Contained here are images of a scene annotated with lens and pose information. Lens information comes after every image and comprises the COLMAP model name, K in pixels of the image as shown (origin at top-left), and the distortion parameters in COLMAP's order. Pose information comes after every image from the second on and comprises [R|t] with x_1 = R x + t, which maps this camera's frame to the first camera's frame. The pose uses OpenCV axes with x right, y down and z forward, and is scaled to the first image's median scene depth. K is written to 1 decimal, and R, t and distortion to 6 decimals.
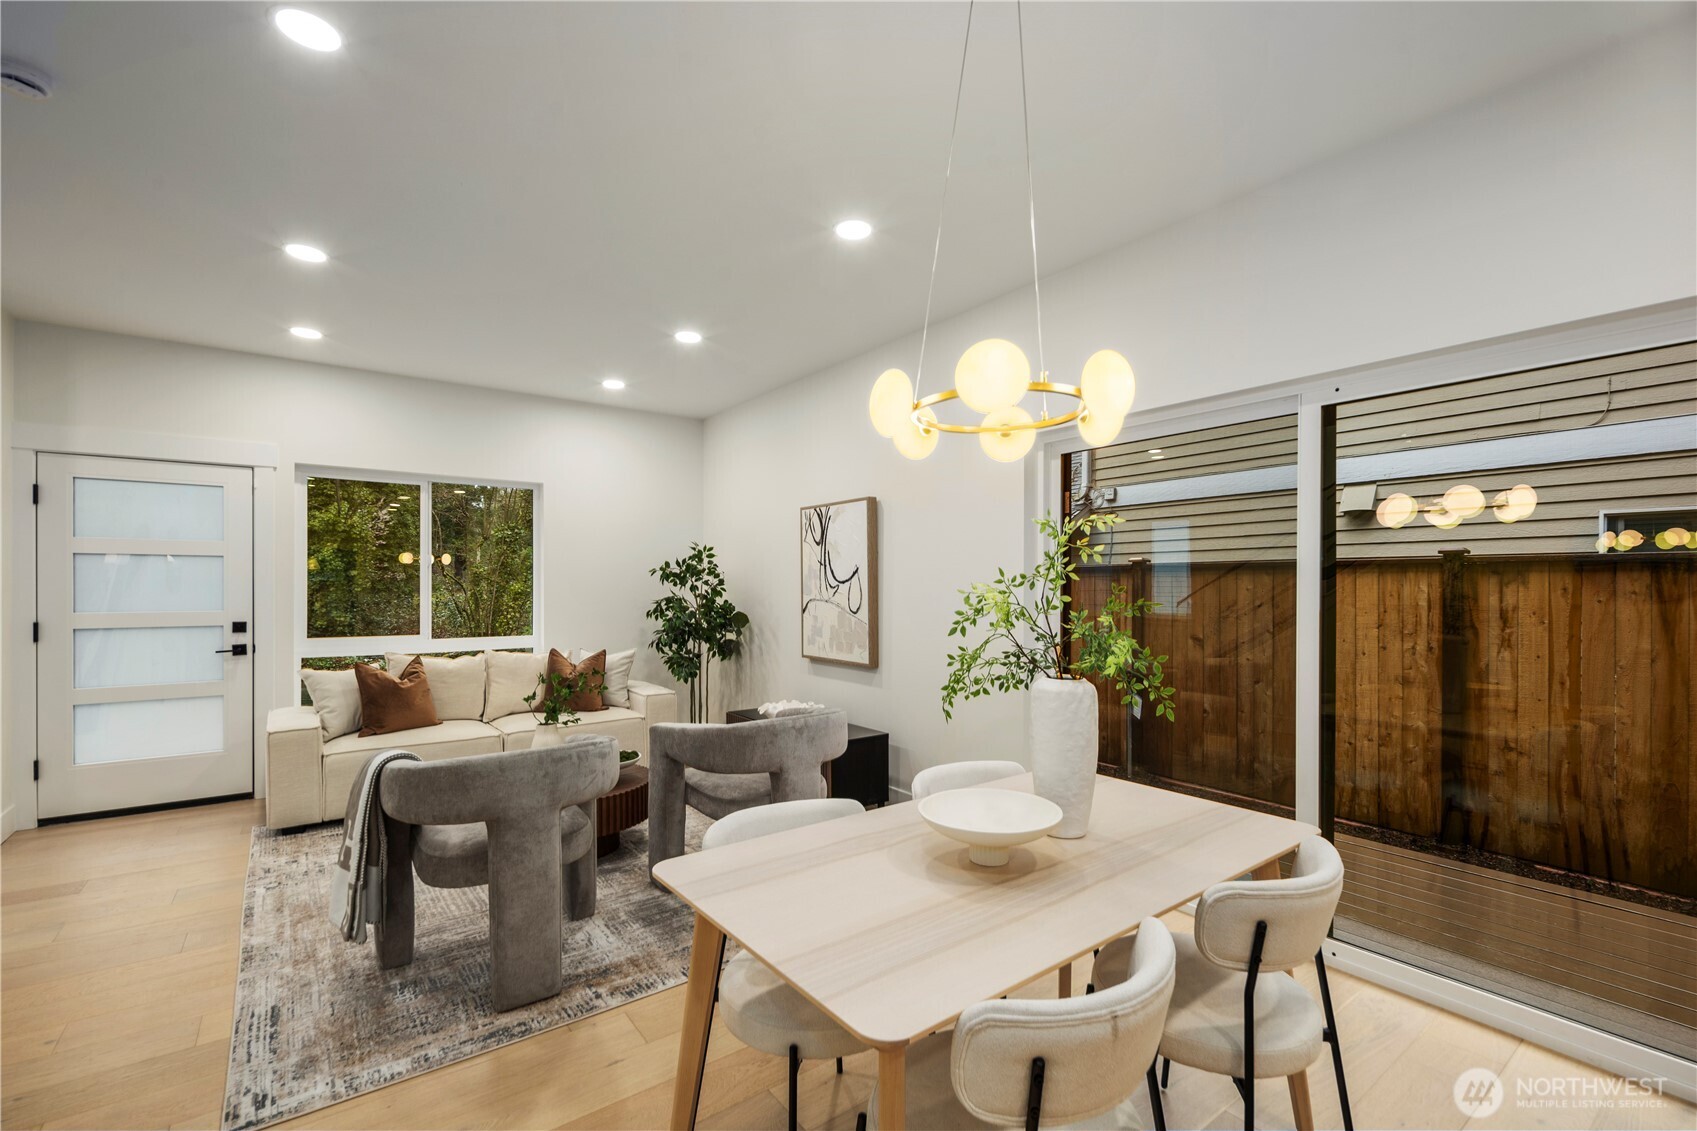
lens RADIAL K [[736.2, 0, 849.8], [0, 736.2, 587.8], [0, 0, 1]] dist [-0.000246, -0.001083]
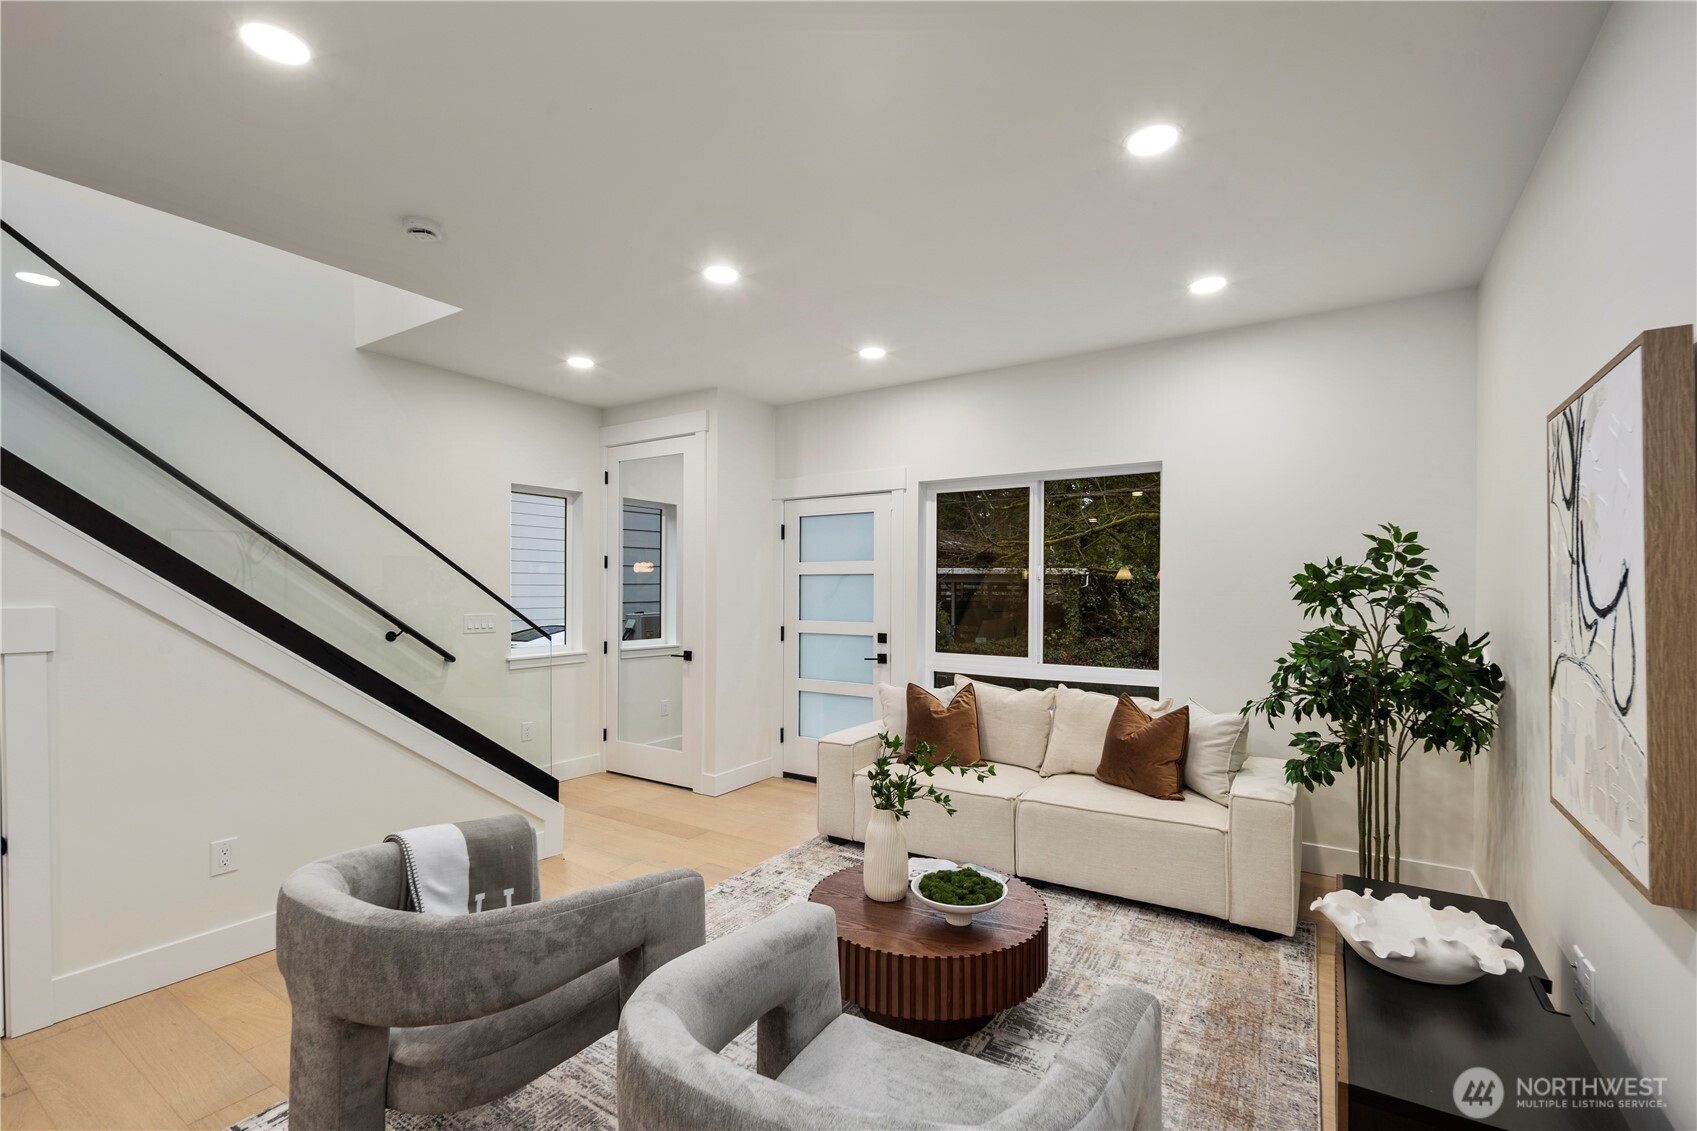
lens RADIAL K [[736.2, 0, 849.8], [0, 736.2, 587.8], [0, 0, 1]] dist [-0.000246, -0.001083]
pose [[0.348606, -0.003350, -0.937264, 0.183126], [-0.005246, 0.999971, -0.005525, -0.015028], [0.937255, 0.006843, 0.348578, 0.556008]]
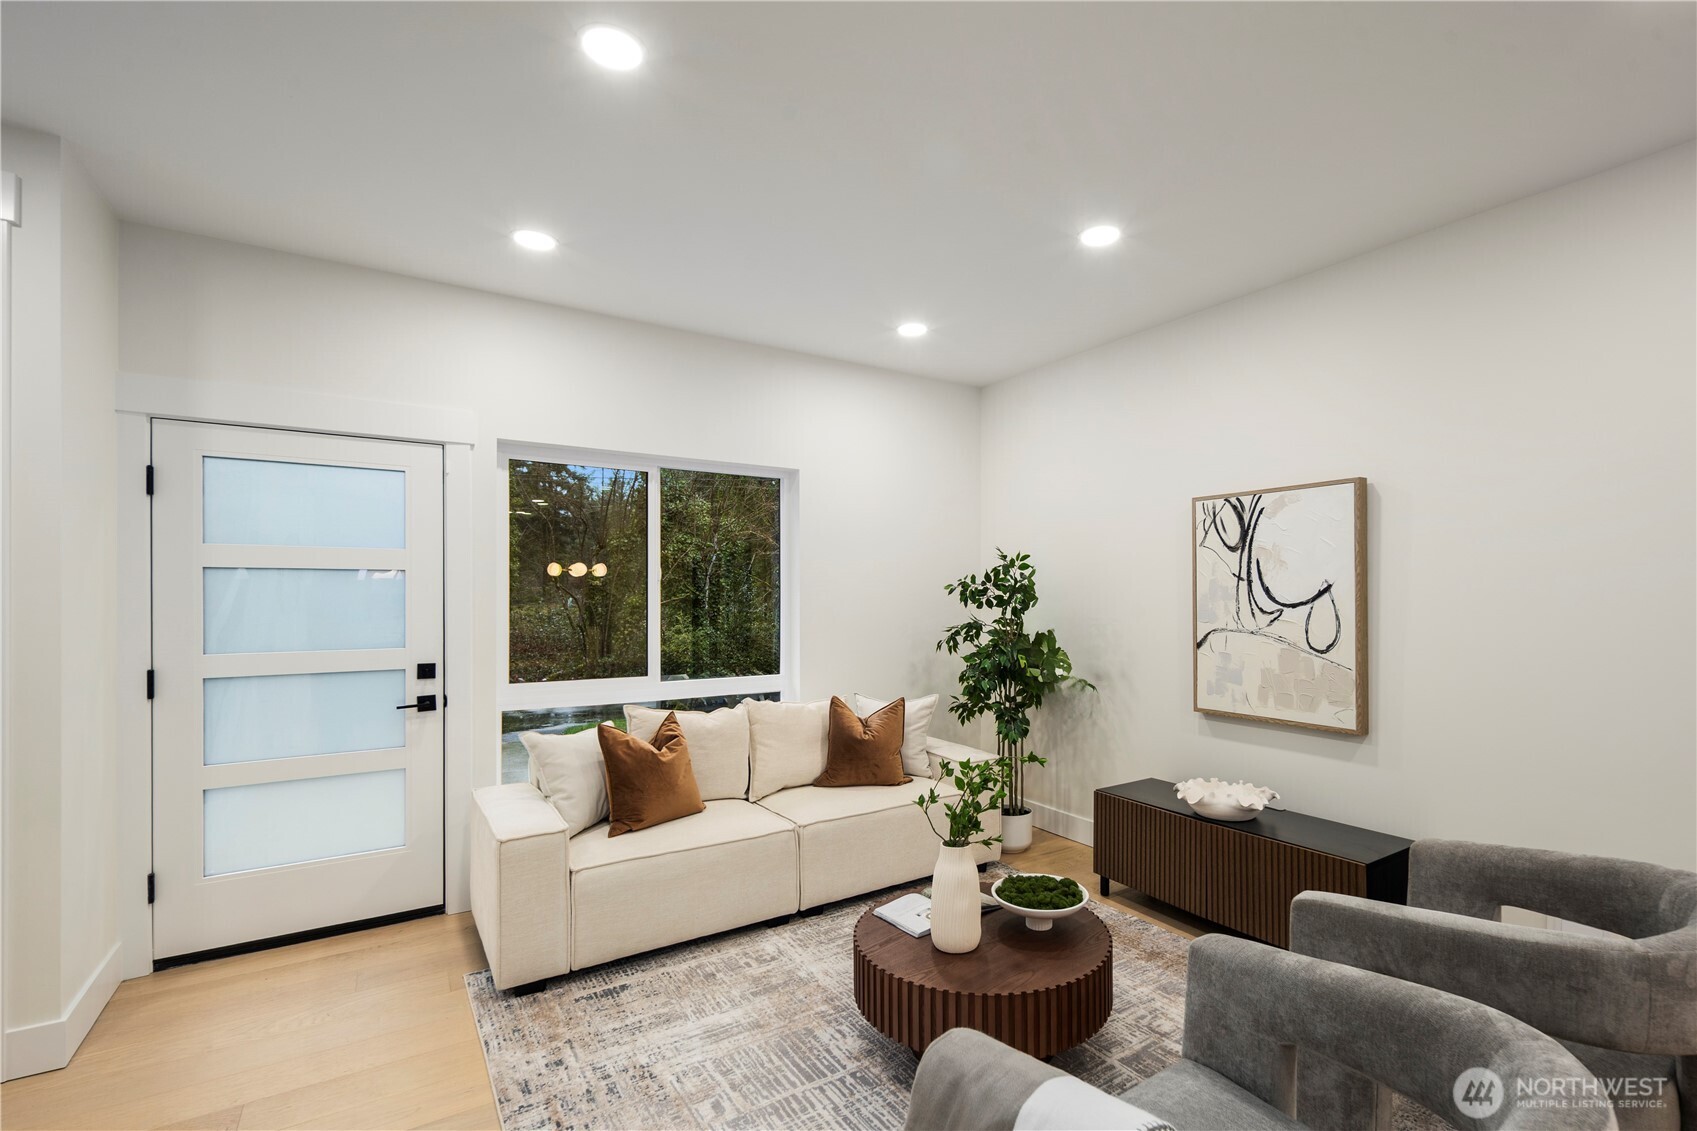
lens RADIAL K [[767.6, 0, 912.0], [0, 767.6, 597.1], [0, 0, 1]] dist [0.001540, -0.000149]
pose [[0.999241, -0.001974, -0.038900, -0.328854], [0.001974, 0.999998, -0.000022, -0.015927], [0.038900, -0.000055, 0.999243, 0.277192]]
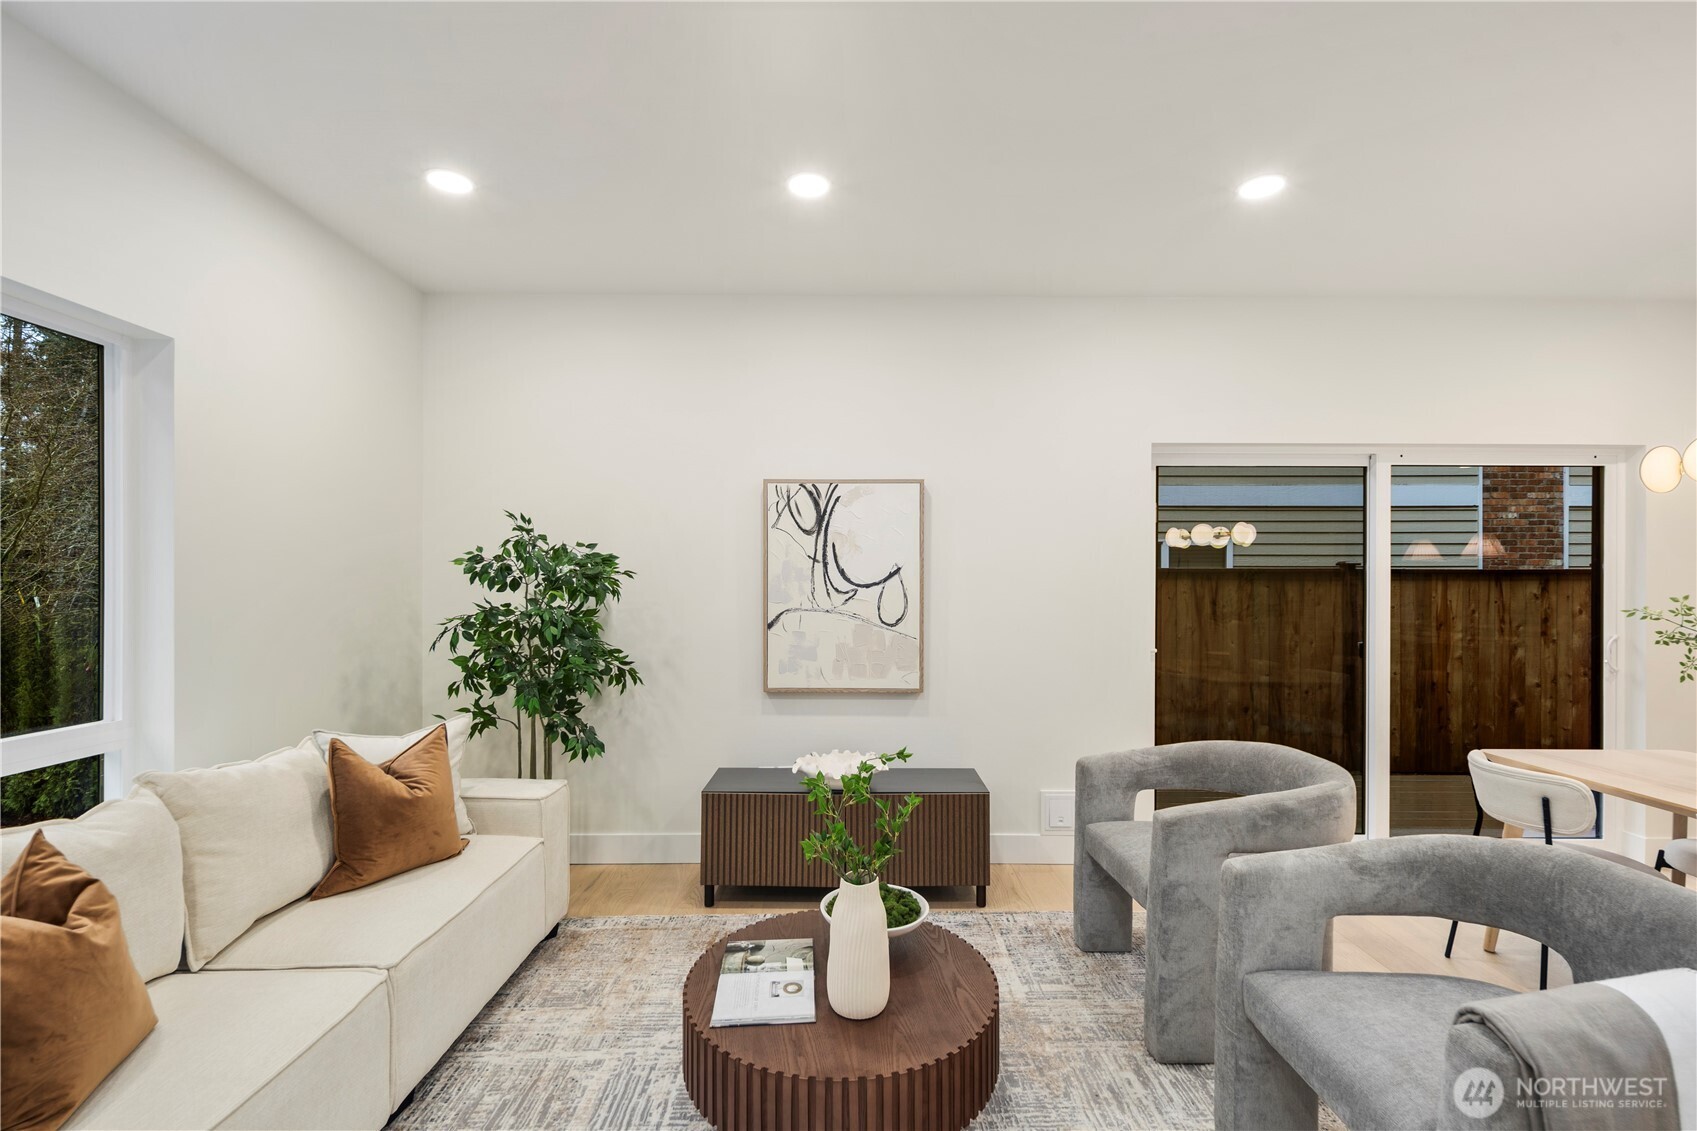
lens RADIAL K [[736.2, 0, 849.8], [0, 736.2, 587.8], [0, 0, 1]] dist [-0.000246, -0.001083]
pose [[0.596679, -0.002455, 0.802476, -0.626638], [0.000037, 0.999995, 0.003032, -0.007659], [-0.802480, -0.001780, 0.596676, 0.552727]]
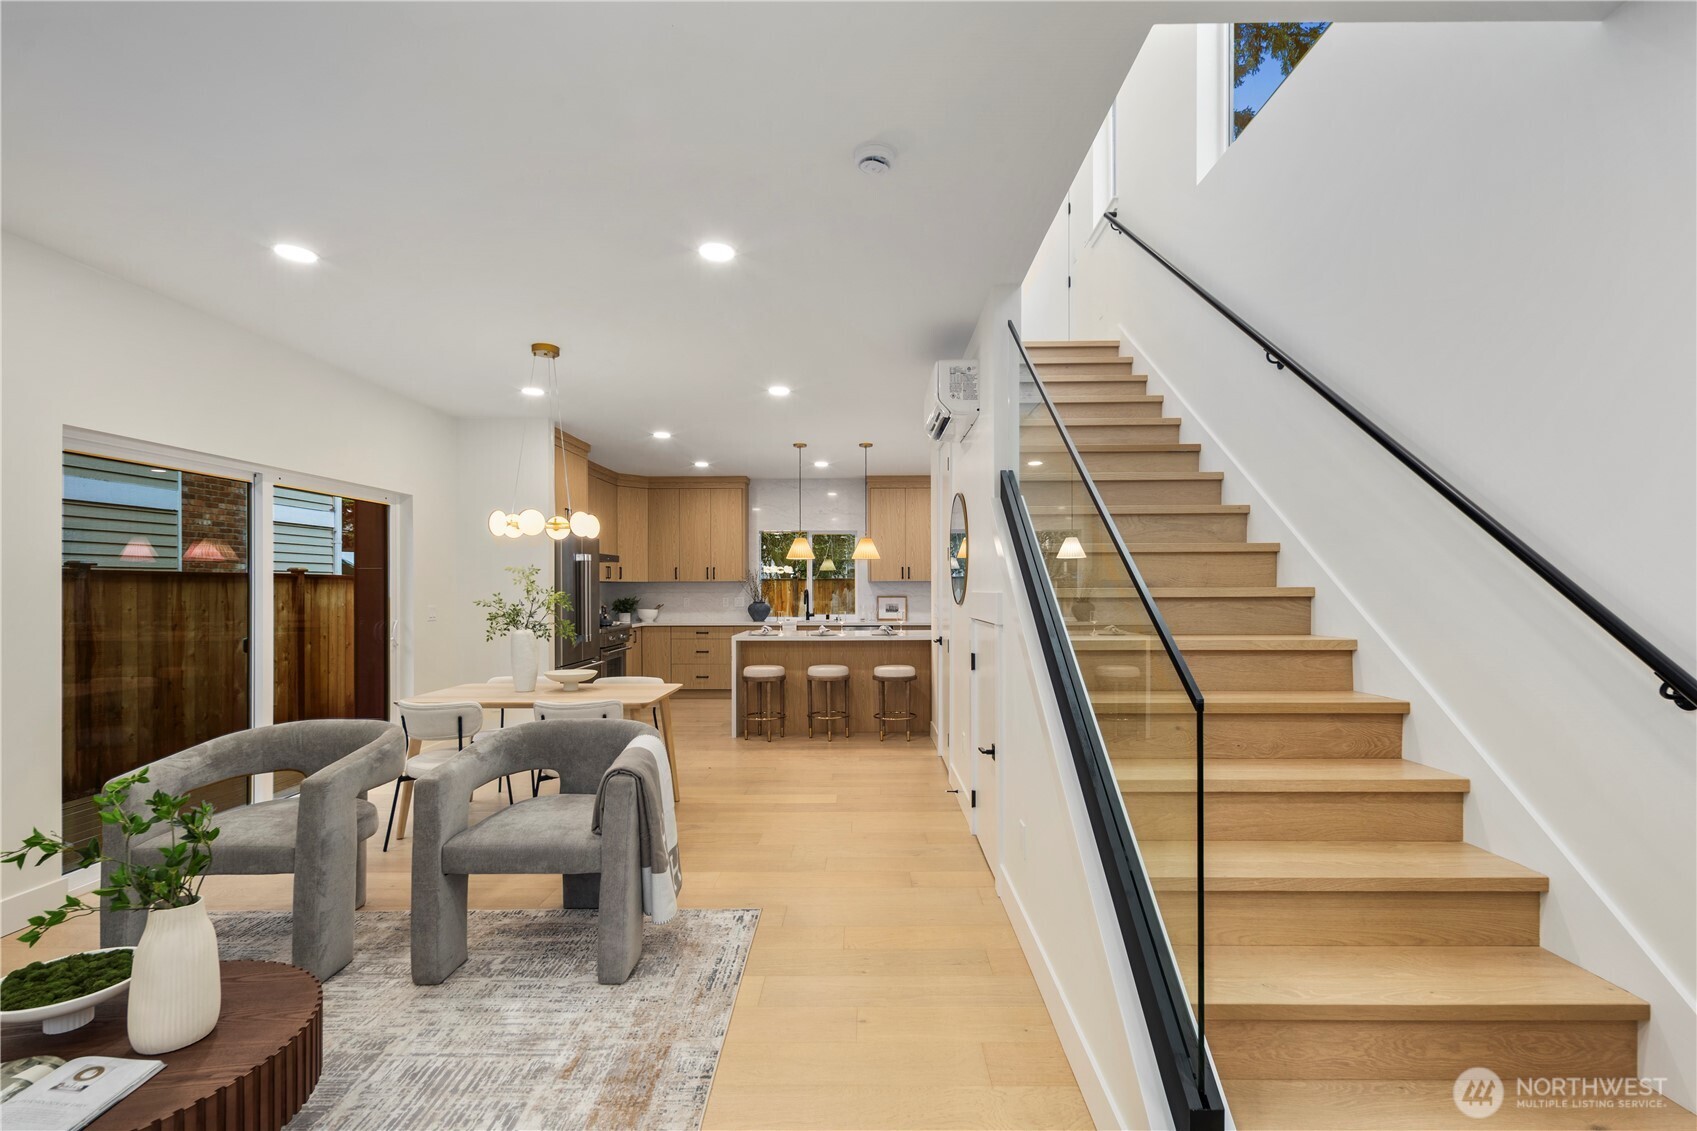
lens RADIAL K [[767.6, 0, 912.0], [0, 767.6, 597.1], [0, 0, 1]] dist [0.001540, -0.000149]
pose [[-0.843347, -0.007697, 0.537314, -0.872708], [0.000265, 0.999891, 0.014739, -0.009802], [-0.537369, 0.012572, -0.843254, 0.989432]]
